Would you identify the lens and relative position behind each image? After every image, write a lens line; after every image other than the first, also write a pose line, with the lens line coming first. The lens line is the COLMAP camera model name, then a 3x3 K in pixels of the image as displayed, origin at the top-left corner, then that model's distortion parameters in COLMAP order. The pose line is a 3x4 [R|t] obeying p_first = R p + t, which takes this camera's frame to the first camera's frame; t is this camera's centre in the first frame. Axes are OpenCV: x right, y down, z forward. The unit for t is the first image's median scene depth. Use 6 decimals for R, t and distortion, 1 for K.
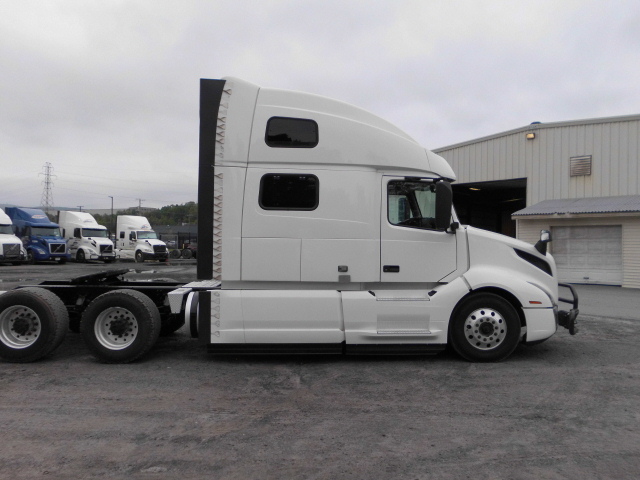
lens RADIAL K [[494.0, 0, 327.2], [0, 494.0, 232.1], [0, 0, 1]] dist [-0.004761, 0.010269]
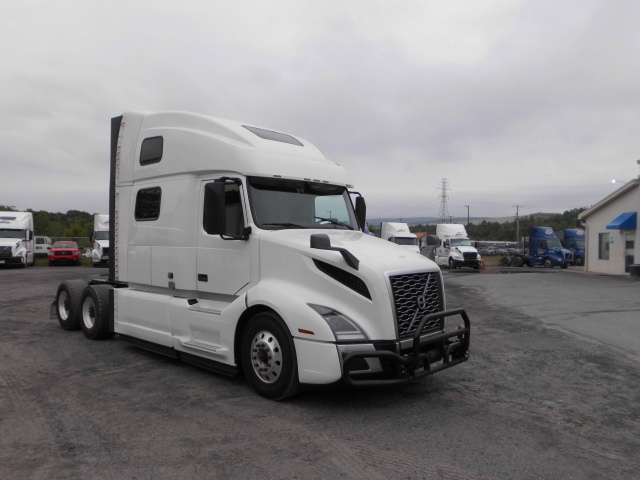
lens RADIAL K [[494.0, 0, 324.2], [0, 494.0, 237.6], [0, 0, 1]] dist [-0.004761, 0.010269]
pose [[0.692064, -0.015036, -0.721680, 0.989639], [0.012584, 0.999882, -0.008765, 0.008211], [0.721727, -0.003016, 0.692171, 0.512840]]
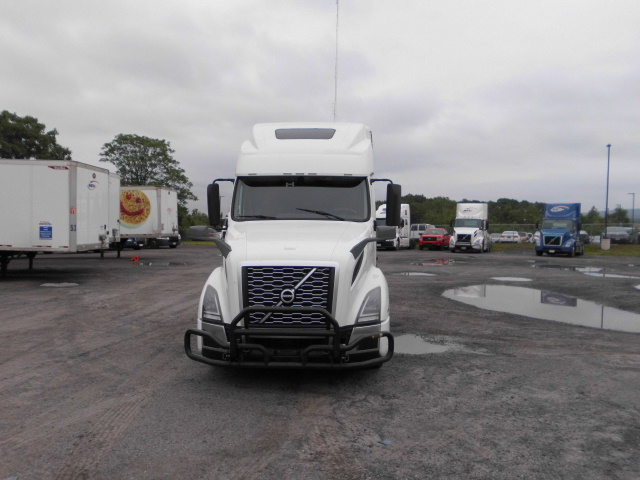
lens RADIAL K [[494.0, 0, 317.6], [0, 494.0, 244.8], [0, 0, 1]] dist [-0.004761, 0.010269]
pose [[-0.097491, 0.026093, -0.994894, 1.292948], [0.001491, 0.999659, 0.026072, 0.007042], [0.995235, 0.001058, -0.097497, 1.316626]]
